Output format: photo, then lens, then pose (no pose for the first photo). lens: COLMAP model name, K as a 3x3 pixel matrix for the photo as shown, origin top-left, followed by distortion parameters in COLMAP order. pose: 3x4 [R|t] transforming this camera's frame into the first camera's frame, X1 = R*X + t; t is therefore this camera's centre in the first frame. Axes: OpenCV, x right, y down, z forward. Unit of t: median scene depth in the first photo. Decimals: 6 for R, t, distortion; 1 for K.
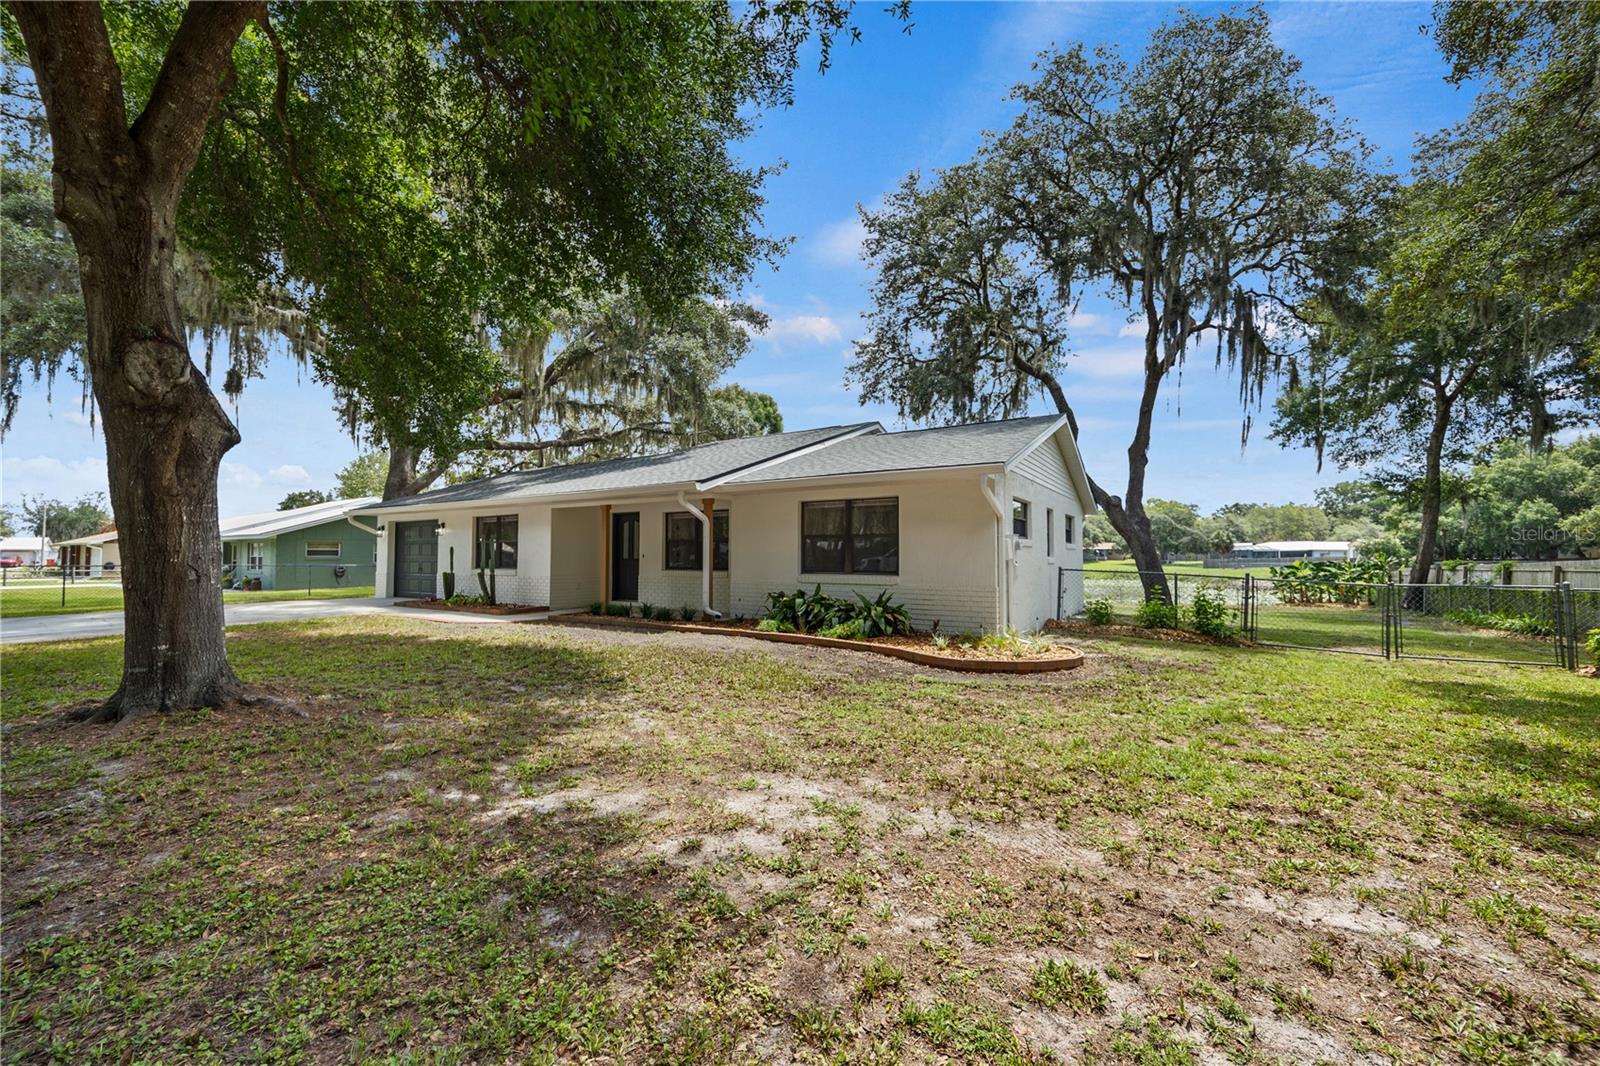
lens RADIAL K [[629.4, 0, 812.2], [0, 629.4, 535.0], [0, 0, 1]] dist [0.000462, -0.000522]
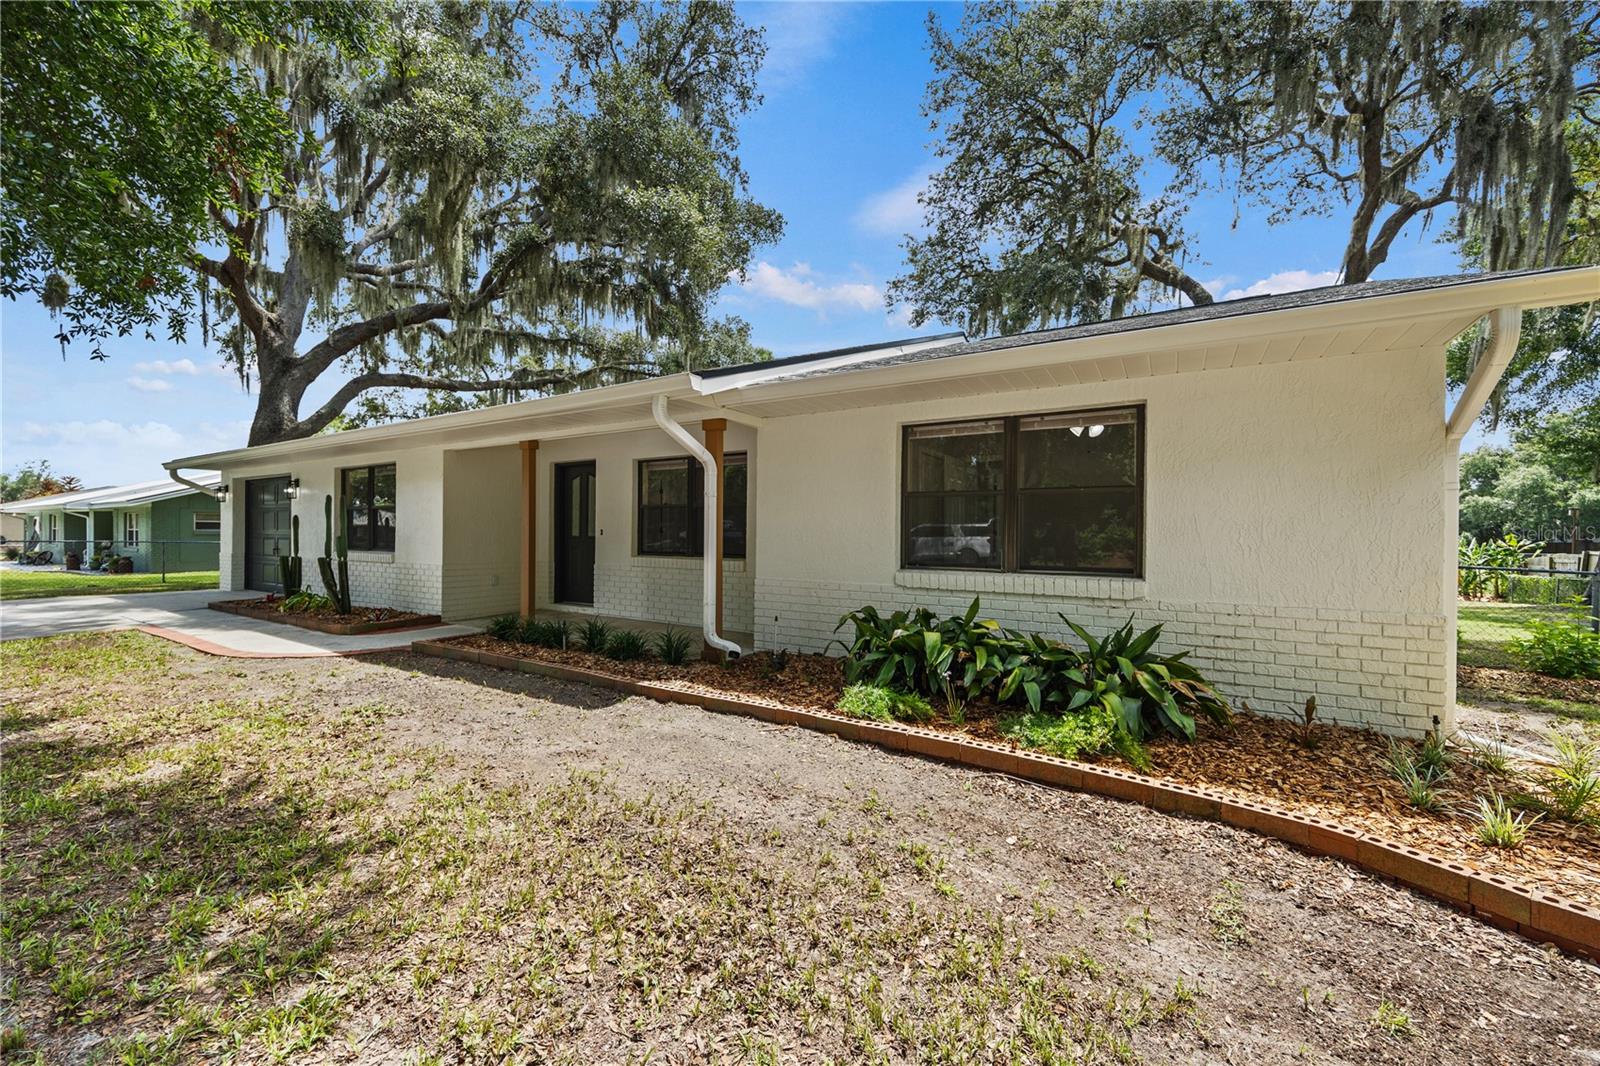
lens RADIAL K [[629.4, 0, 810.8], [0, 629.4, 536.7], [0, 0, 1]] dist [0.000462, -0.000522]
pose [[0.999895, 0.007121, 0.012619, -0.072138], [-0.007592, 0.999263, 0.037634, 0.013301], [-0.012342, -0.037726, 0.999212, 0.377387]]
